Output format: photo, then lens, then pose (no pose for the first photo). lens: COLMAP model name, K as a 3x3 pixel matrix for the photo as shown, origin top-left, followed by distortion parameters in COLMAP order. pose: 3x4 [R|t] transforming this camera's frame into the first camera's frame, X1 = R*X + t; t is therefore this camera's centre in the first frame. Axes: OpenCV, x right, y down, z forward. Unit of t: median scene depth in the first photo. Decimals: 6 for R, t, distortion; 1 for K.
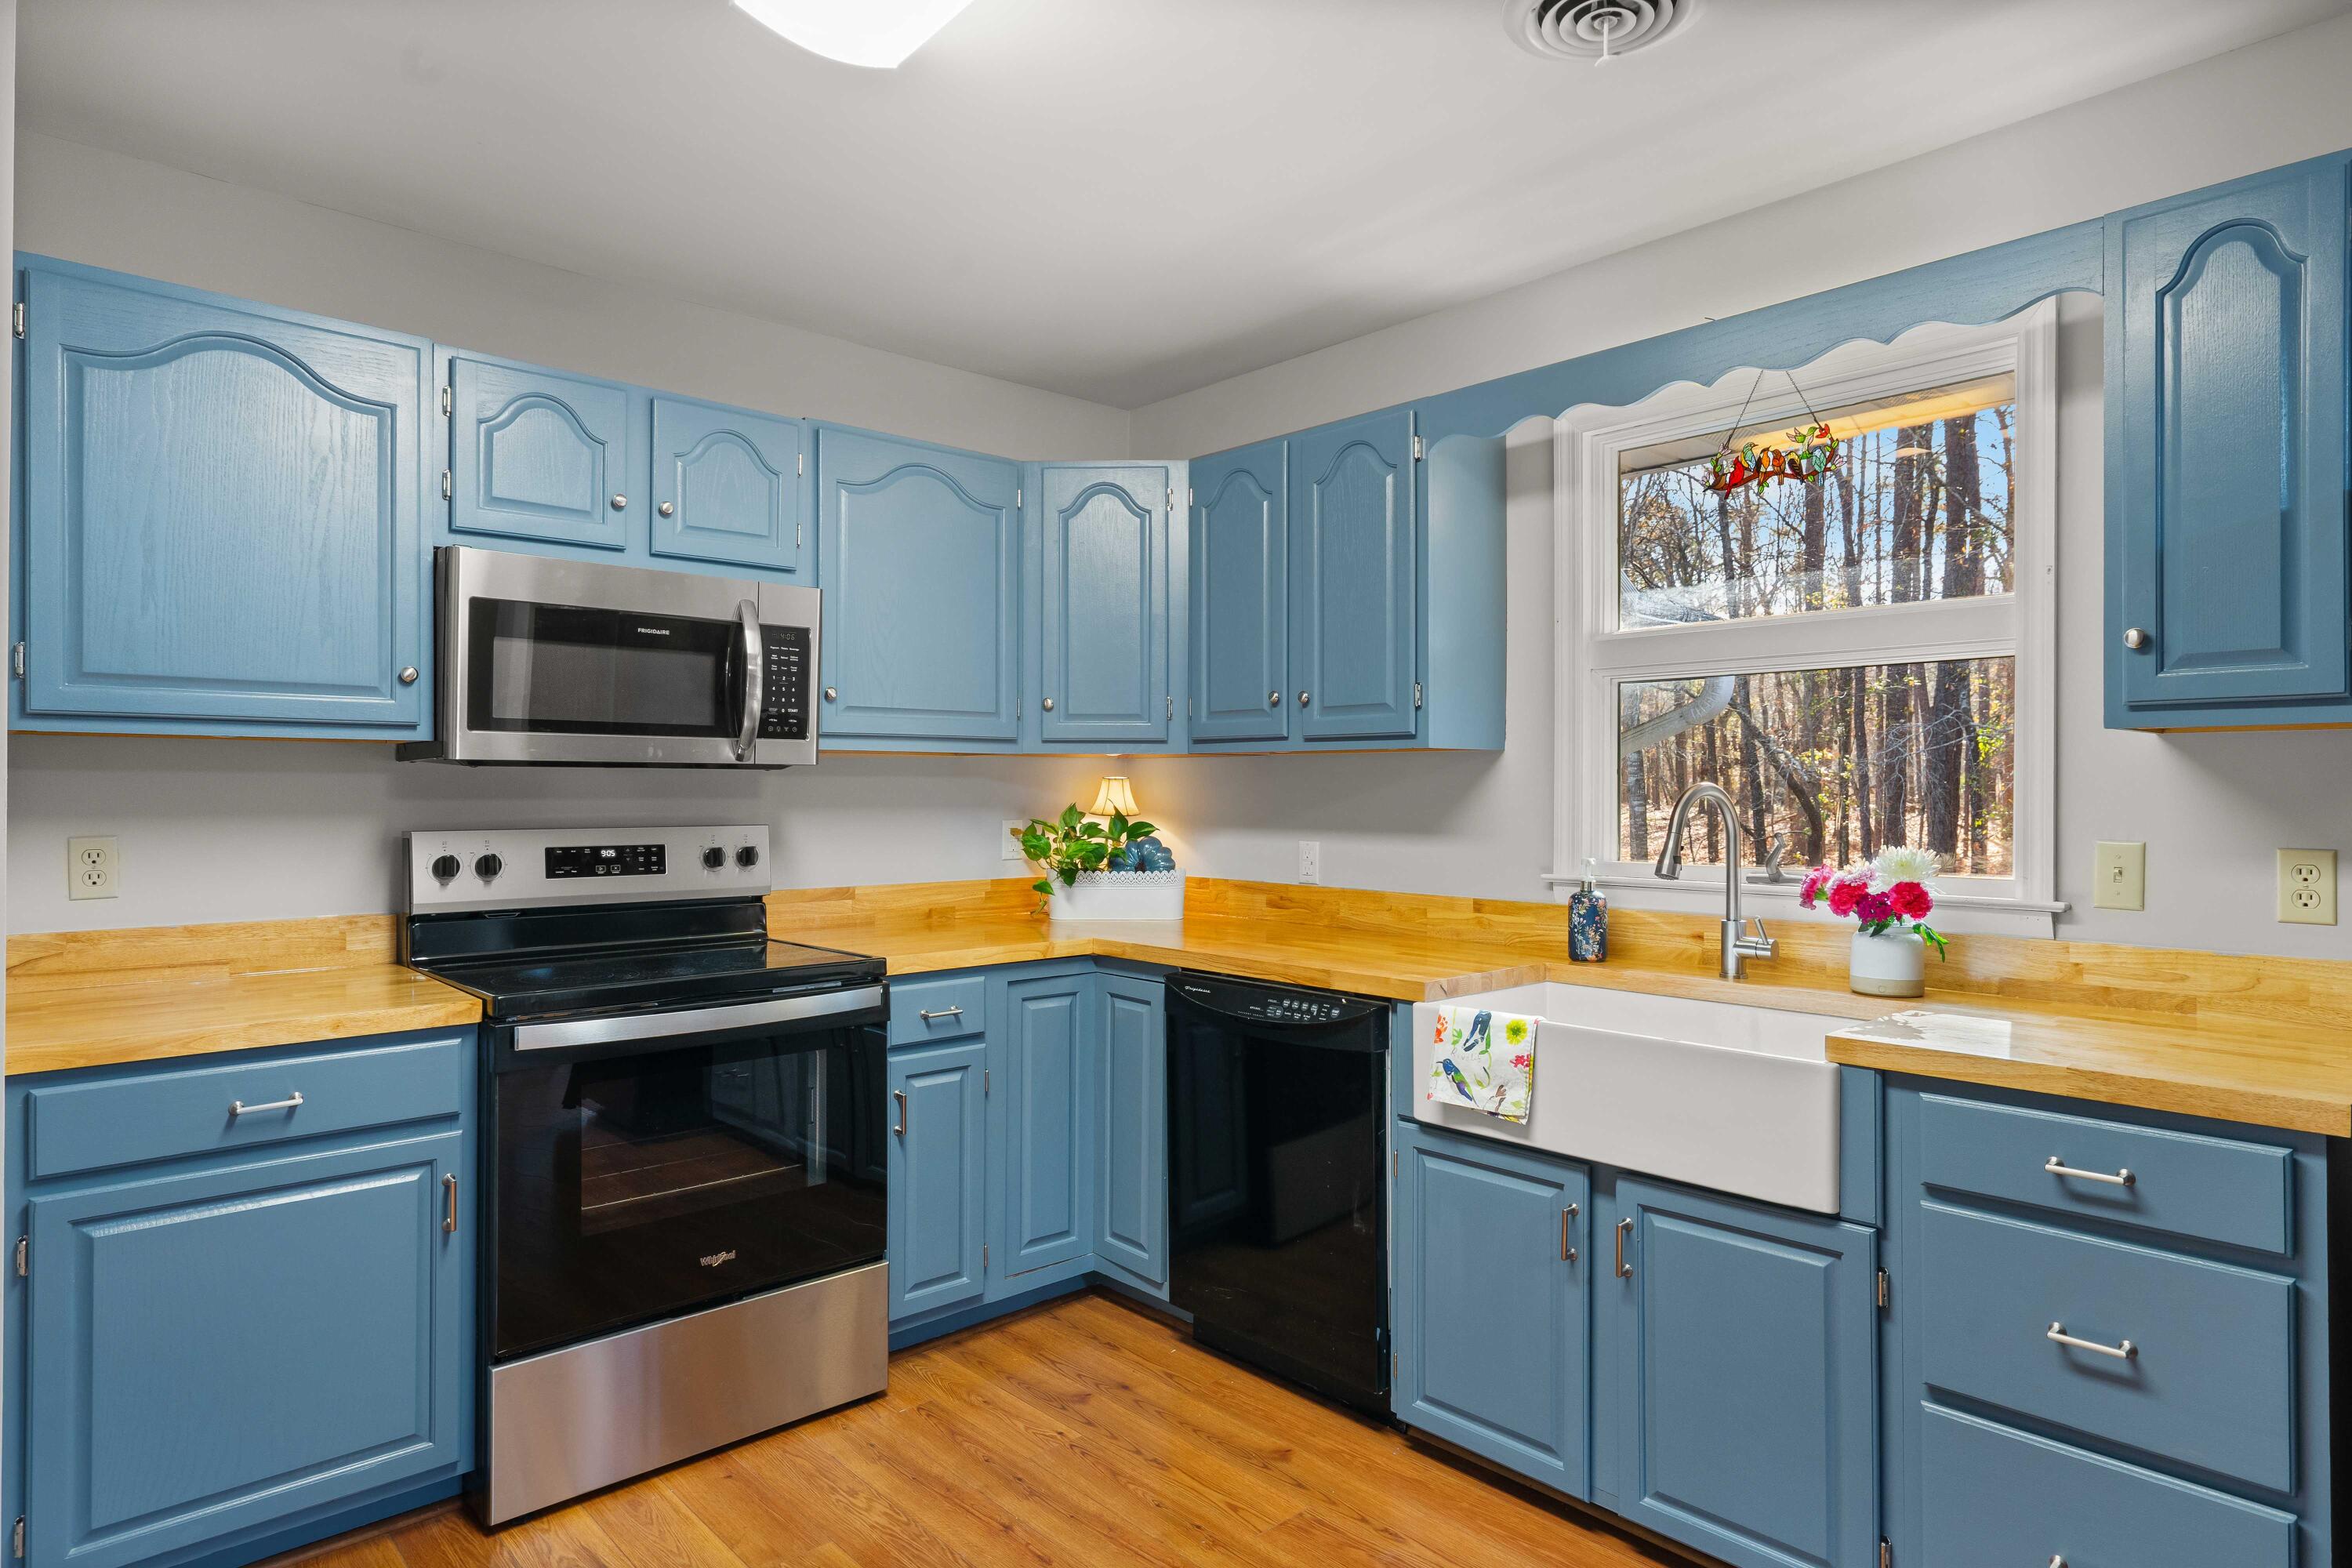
lens RADIAL K [[1291.2, 0, 1176.0], [0, 1291.2, 784.0], [0, 0, 1]] dist [-0.110177, 0.000378]
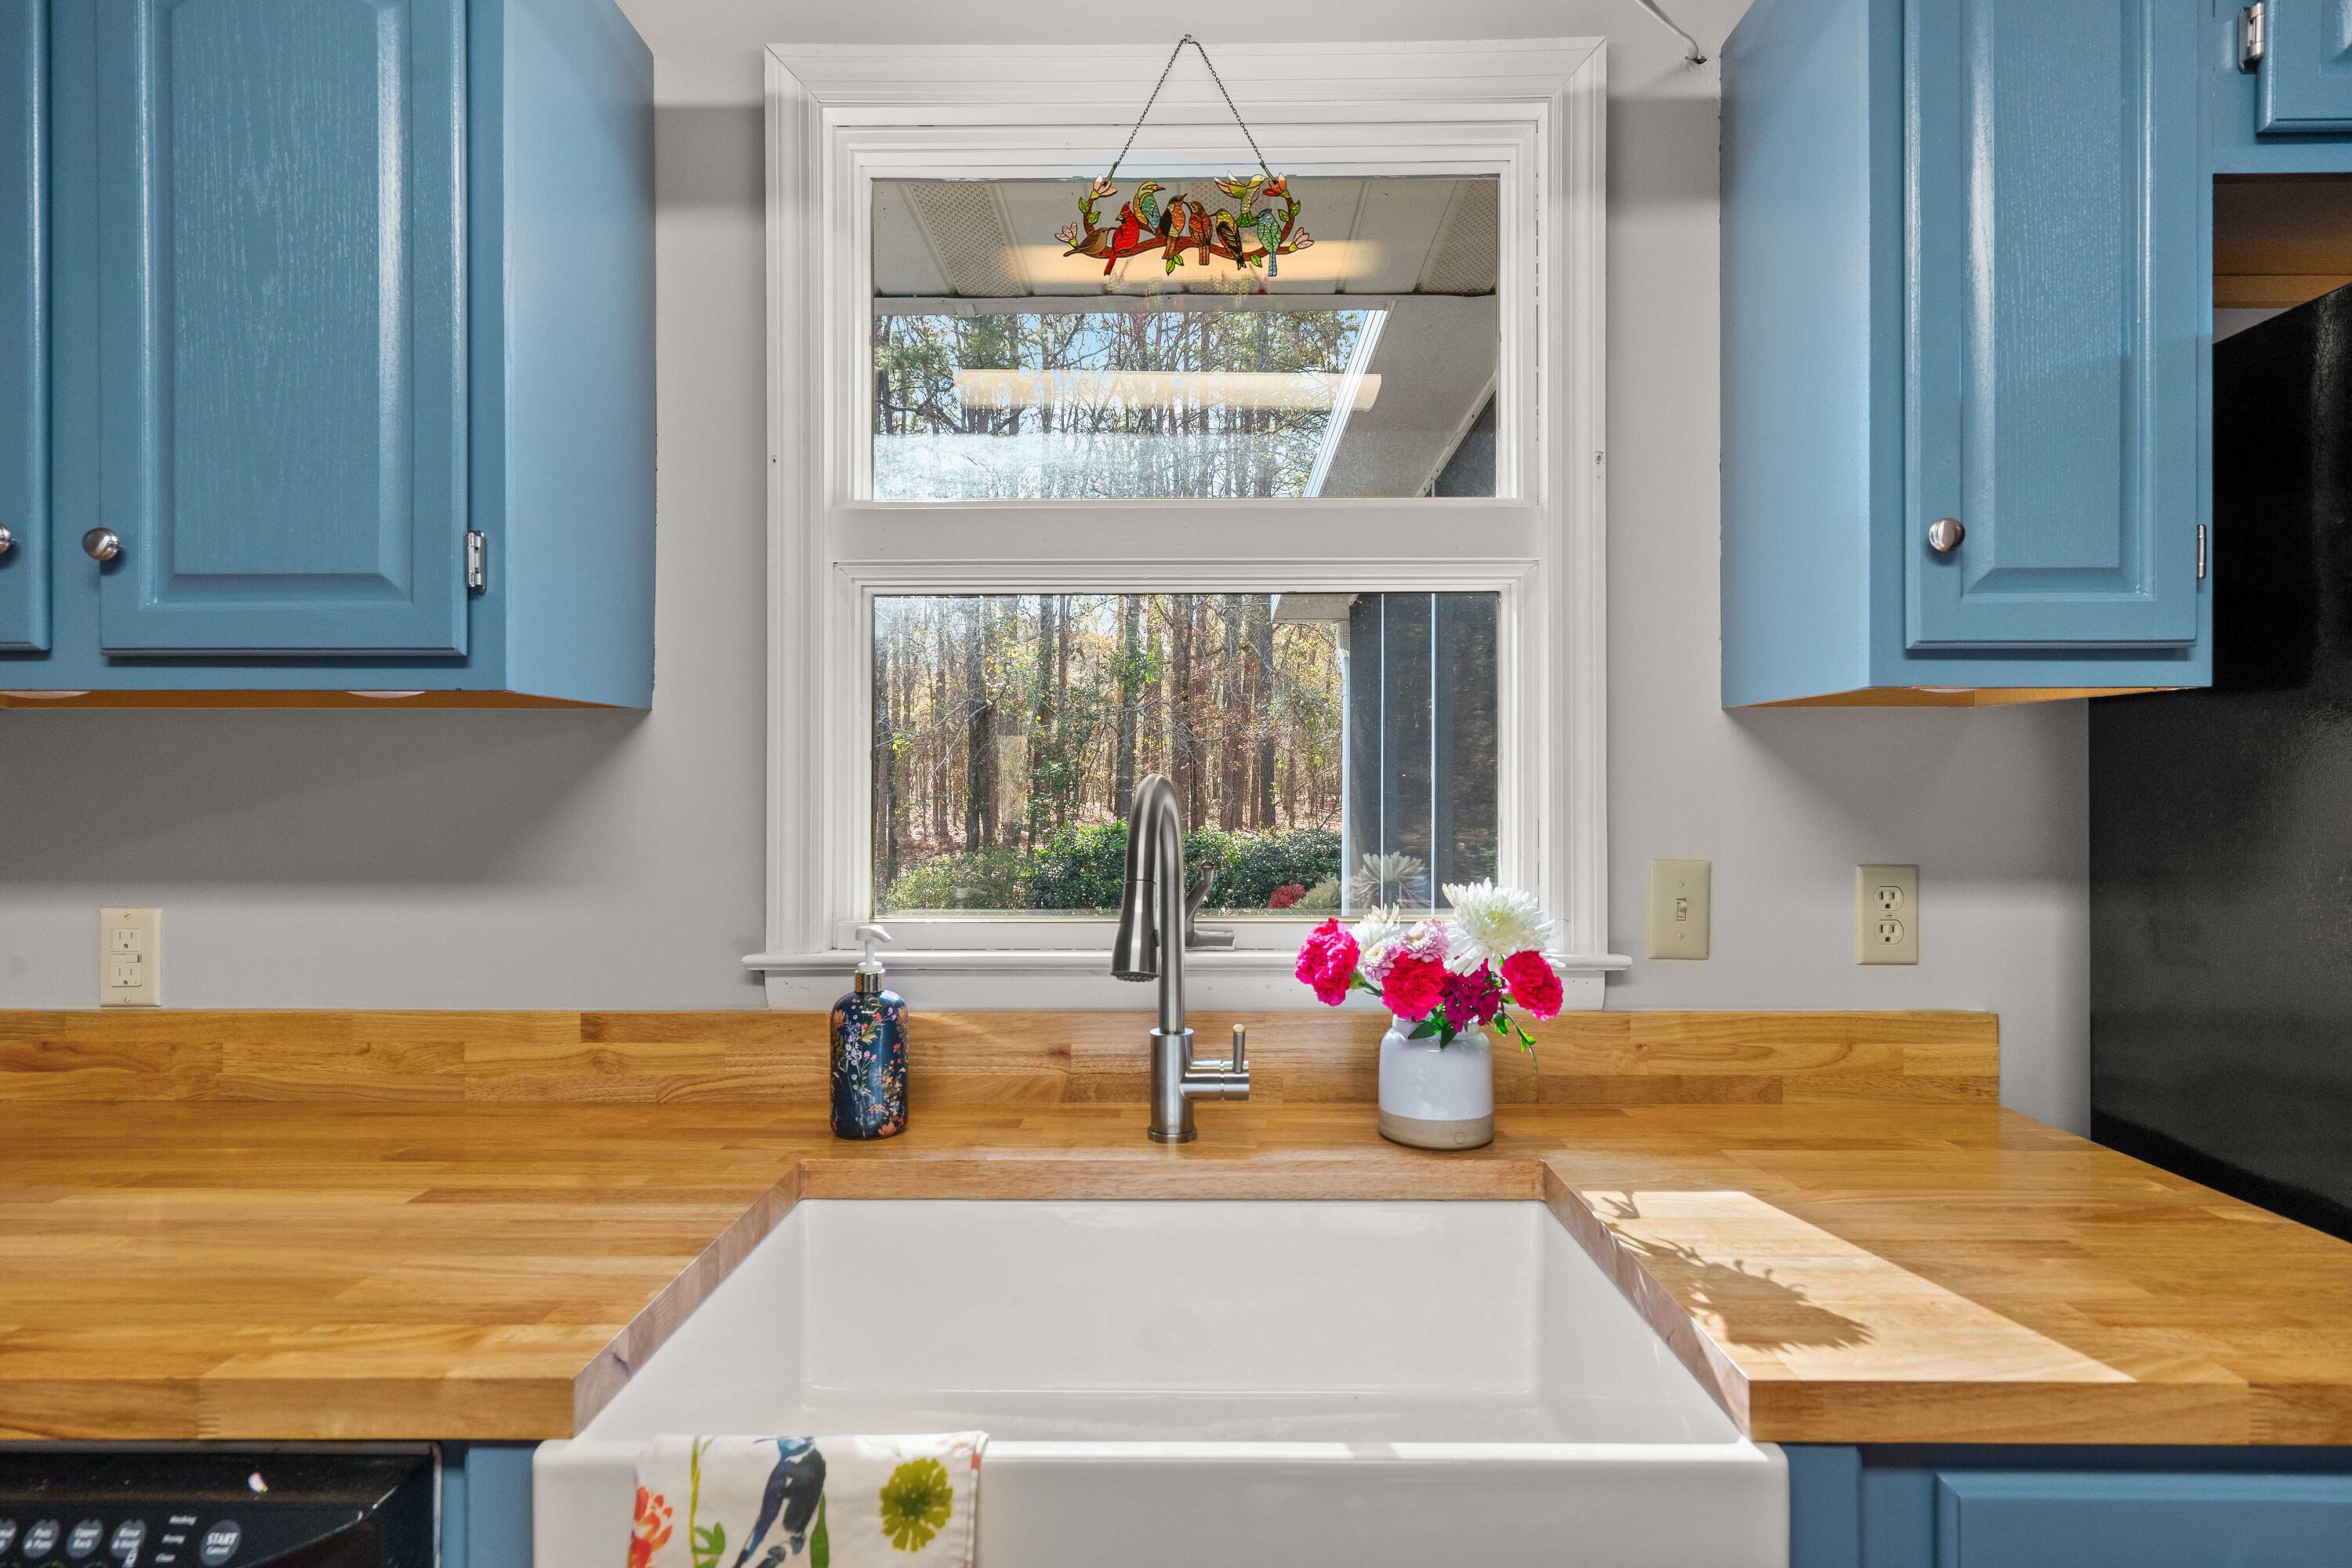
lens RADIAL K [[1196.6, 0, 1176.0], [0, 1196.6, 784.0], [0, 0, 1]] dist [0.018854, -0.002231]
pose [[0.694595, -0.000408, 0.719401, 0.069090], [-0.000736, 0.999999, 0.001278, 0.002078], [-0.719401, -0.001417, 0.694594, 0.594065]]
